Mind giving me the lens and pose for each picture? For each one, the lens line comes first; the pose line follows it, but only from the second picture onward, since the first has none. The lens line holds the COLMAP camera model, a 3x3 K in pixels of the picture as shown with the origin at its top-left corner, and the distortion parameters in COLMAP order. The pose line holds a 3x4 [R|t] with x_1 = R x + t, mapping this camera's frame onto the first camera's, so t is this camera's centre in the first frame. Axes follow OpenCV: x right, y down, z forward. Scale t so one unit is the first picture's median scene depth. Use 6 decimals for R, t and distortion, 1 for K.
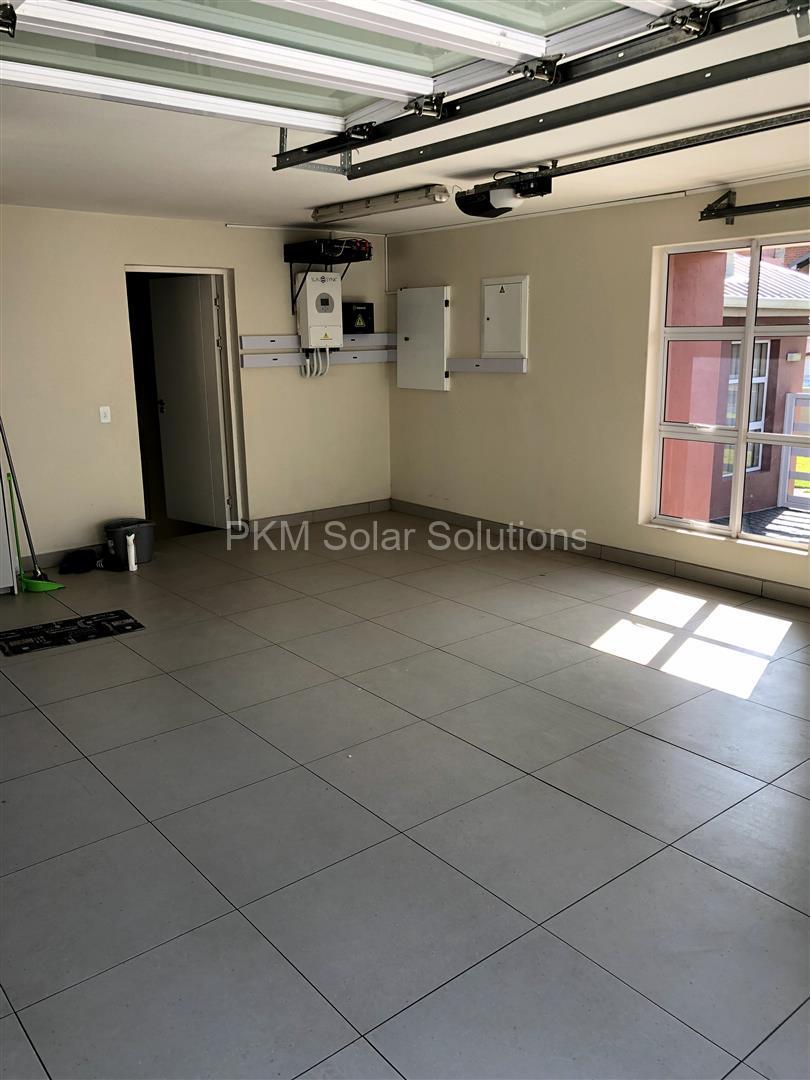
lens RADIAL K [[888.7, 0, 405.0], [0, 888.7, 540.0], [0, 0, 1]] dist [0.075474, -0.011135]
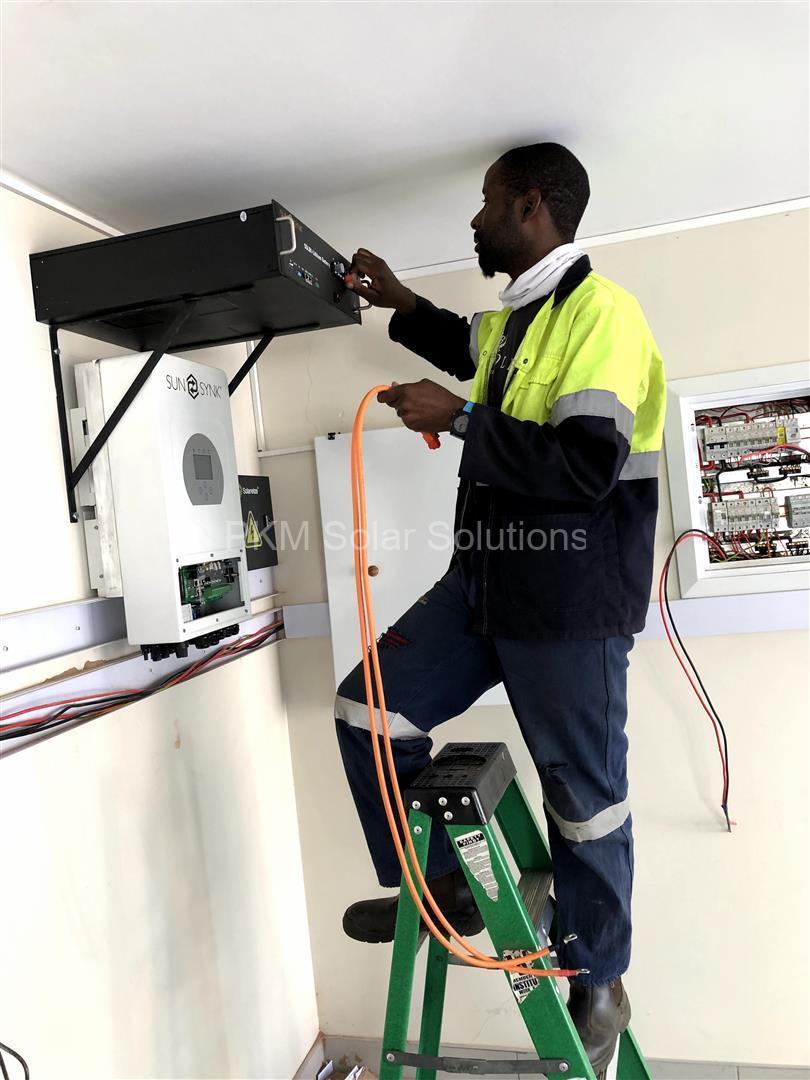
lens RADIAL K [[883.4, 0, 401.9], [0, 883.4, 533.0], [0, 0, 1]] dist [0.017959, -0.004717]
pose [[0.810826, -0.077909, 0.580079, -0.195923], [0.220292, 0.958843, -0.179141, -0.184222], [-0.542248, 0.273039, 0.794617, 0.754406]]
